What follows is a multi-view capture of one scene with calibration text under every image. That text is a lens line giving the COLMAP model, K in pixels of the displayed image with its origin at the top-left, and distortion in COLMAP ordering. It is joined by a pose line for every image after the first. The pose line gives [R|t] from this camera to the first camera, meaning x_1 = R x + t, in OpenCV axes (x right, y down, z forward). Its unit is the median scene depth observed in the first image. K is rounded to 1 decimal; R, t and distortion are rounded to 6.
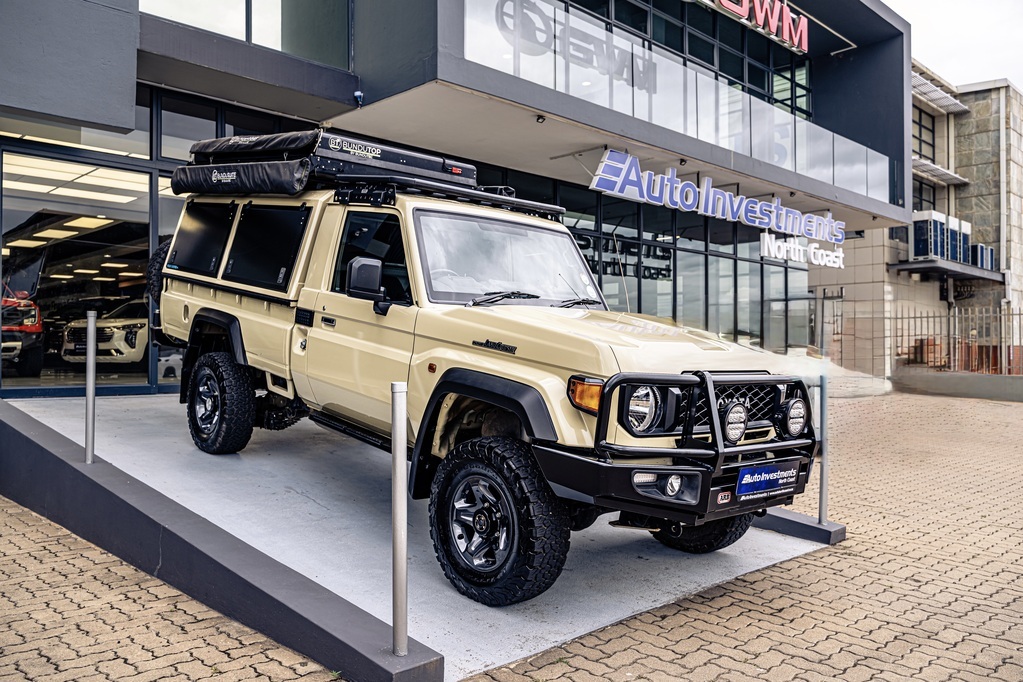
lens RADIAL K [[819.4, 0, 515.6], [0, 819.4, 344.3], [0, 0, 1]] dist [0.008745, -0.013556]
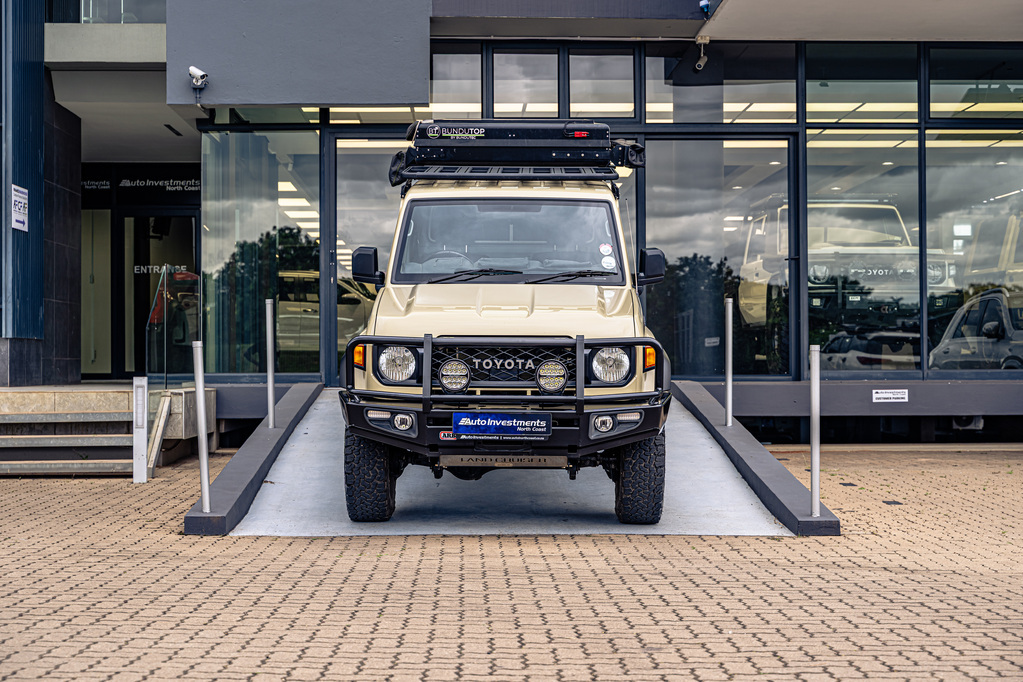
lens RADIAL K [[1735.3, 0, 514.6], [0, 1735.3, 343.0], [0, 0, 1]] dist [0.026023, 0.000000]
pose [[0.724447, -0.013423, -0.689200, 2.019762], [0.013166, 0.999897, -0.005635, 0.058455], [0.689205, -0.004991, 0.724549, -0.793385]]
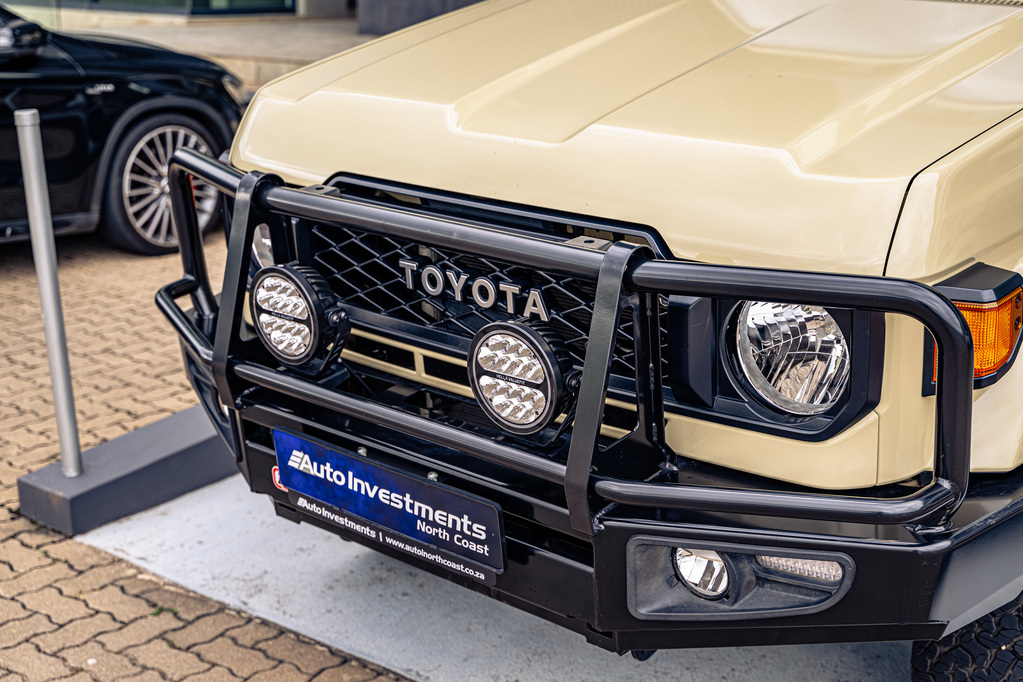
lens RADIAL K [[1505.5, 0, 508.8], [0, 1505.5, 339.8], [0, 0, 1]] dist [0.004893, 0.000000]
pose [[0.102254, 0.253804, -0.961835, 0.929095], [-0.008655, 0.967094, 0.254272, -0.075989], [0.994721, -0.017675, 0.101086, 0.971898]]
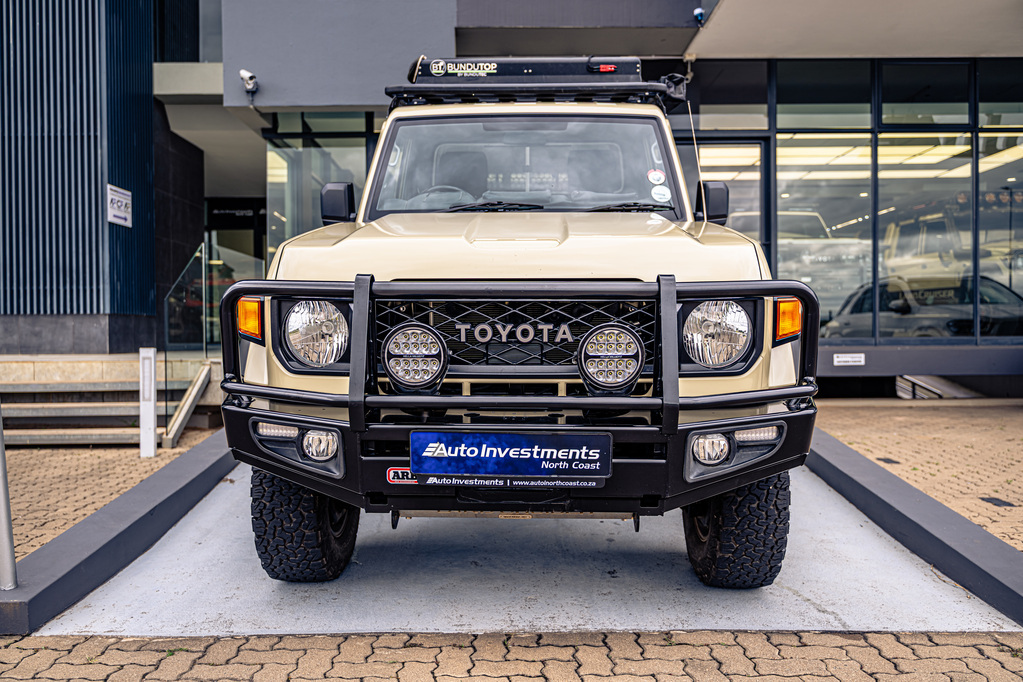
lens RADIAL K [[819.4, 0, 509.1], [0, 819.4, 345.6], [0, 0, 1]] dist [0.008745, -0.013556]
pose [[0.707375, 0.001884, -0.706836, 0.708370], [0.017155, 0.999656, 0.019833, 0.071780], [0.706631, -0.026155, 0.707099, 0.578346]]
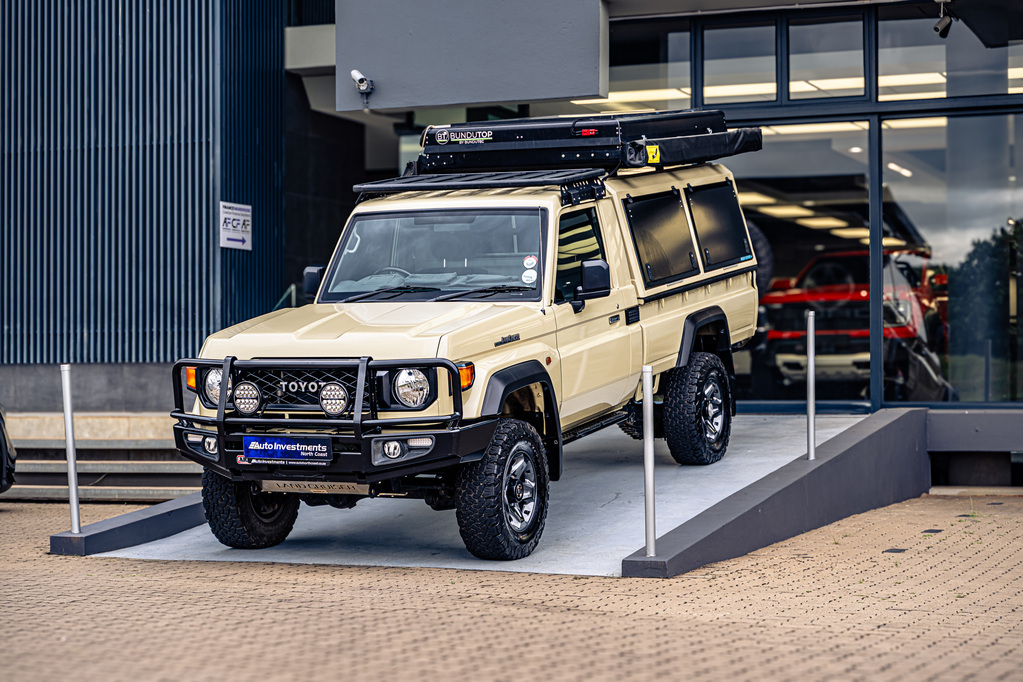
lens RADIAL K [[2204.3, 0, 511.2], [0, 2204.3, 340.6], [0, 0, 1]] dist [0.026179, 0.000000]
pose [[0.380942, -0.026606, -0.924216, 3.247156], [0.015186, 0.999631, -0.022518, 0.083865], [0.924474, -0.005457, 0.381206, 0.105732]]
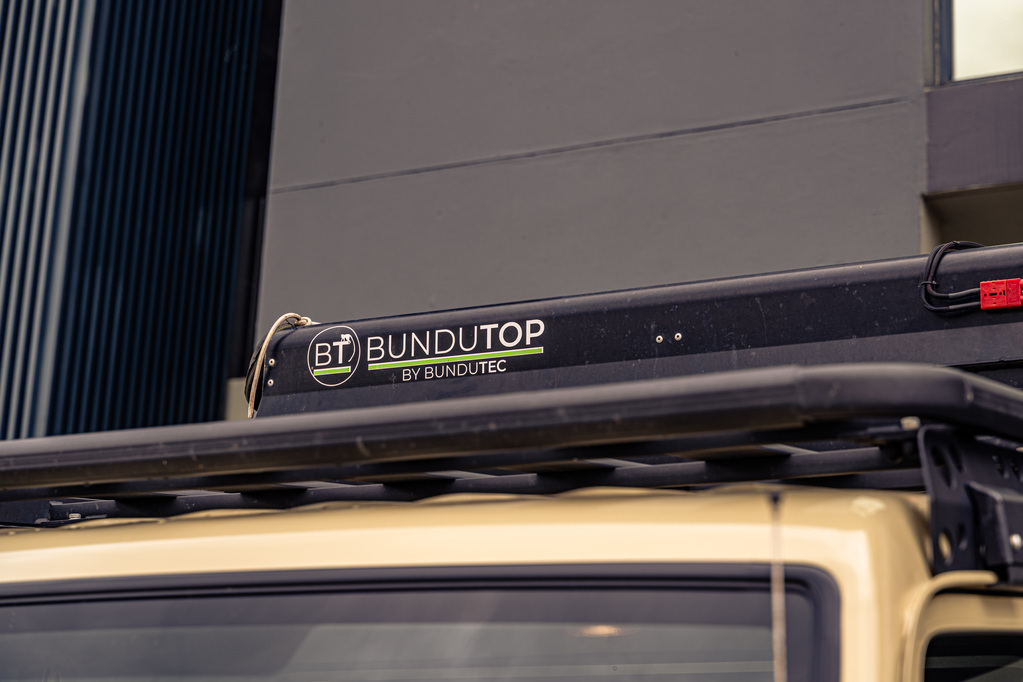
lens RADIAL K [[2204.3, 0, 509.7], [0, 2204.3, 341.1], [0, 0, 1]] dist [0.026179, 0.000000]
pose [[0.306187, -0.269675, -0.912976, 0.498785], [-0.040059, 0.954538, -0.295386, -0.107547], [0.951128, 0.127017, 0.281464, 1.274443]]
